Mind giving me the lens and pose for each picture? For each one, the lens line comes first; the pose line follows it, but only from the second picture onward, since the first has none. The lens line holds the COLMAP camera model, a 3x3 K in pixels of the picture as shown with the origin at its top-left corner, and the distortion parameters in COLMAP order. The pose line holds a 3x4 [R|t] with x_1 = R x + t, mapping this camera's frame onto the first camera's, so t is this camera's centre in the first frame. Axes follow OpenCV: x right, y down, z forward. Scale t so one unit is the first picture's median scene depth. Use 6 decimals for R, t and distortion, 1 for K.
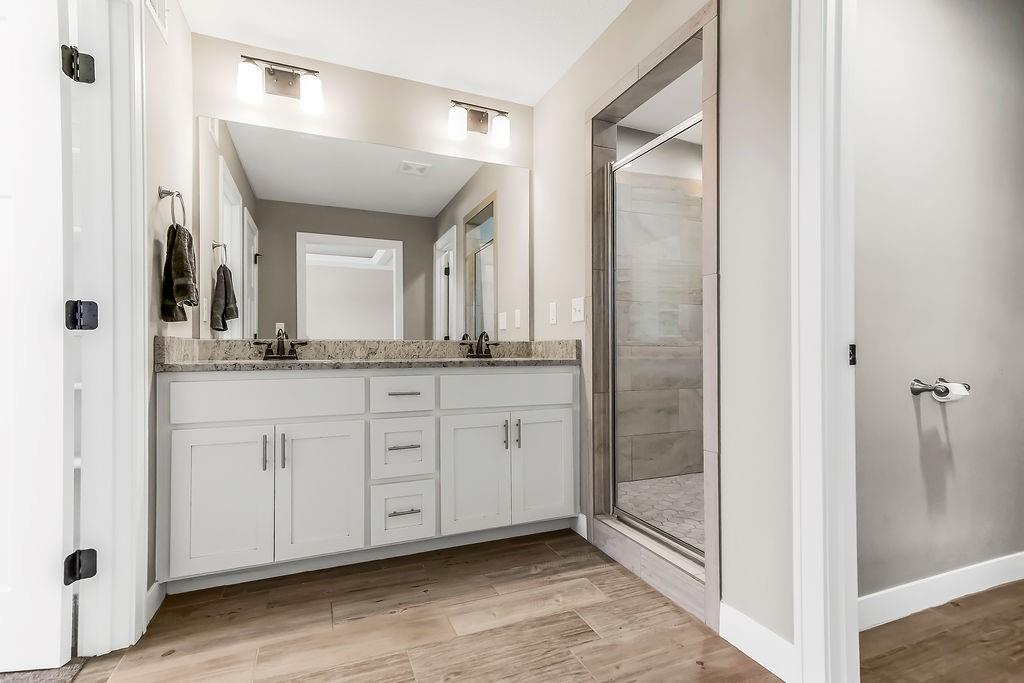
lens RADIAL K [[478.0, 0, 518.3], [0, 478.0, 343.5], [0, 0, 1]] dist [-0.012289, 0.004772]
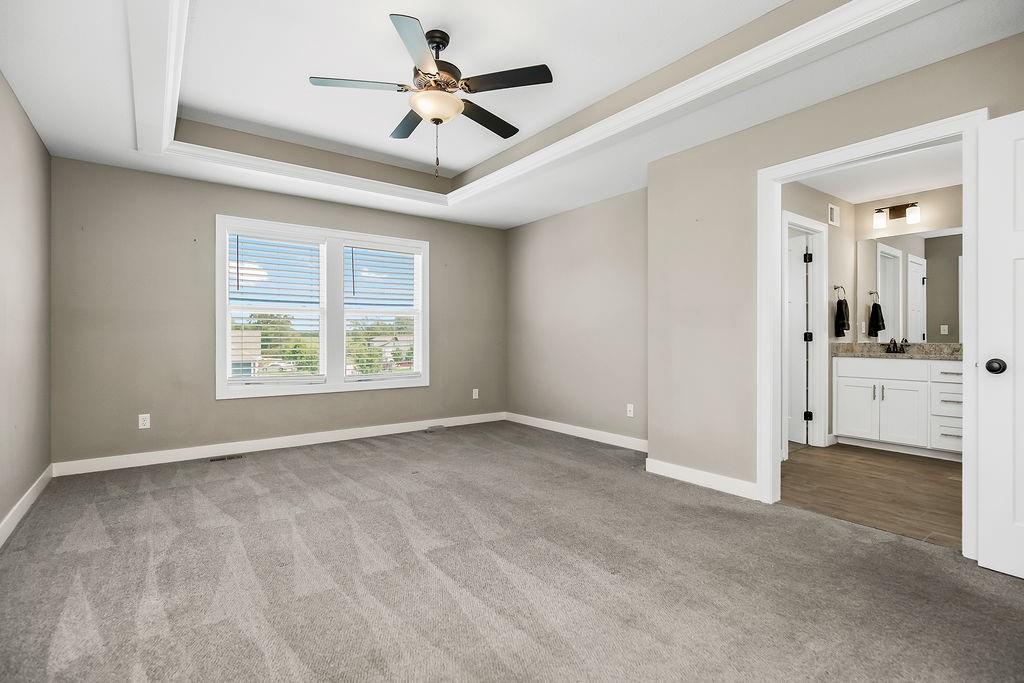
lens RADIAL K [[478.0, 0, 517.9], [0, 478.0, 336.3], [0, 0, 1]] dist [-0.012289, 0.004772]
pose [[0.240691, 0.008630, -0.970563, 1.189808], [0.004347, 0.999941, 0.009970, -0.072019], [0.970592, -0.006619, 0.240639, -1.156271]]
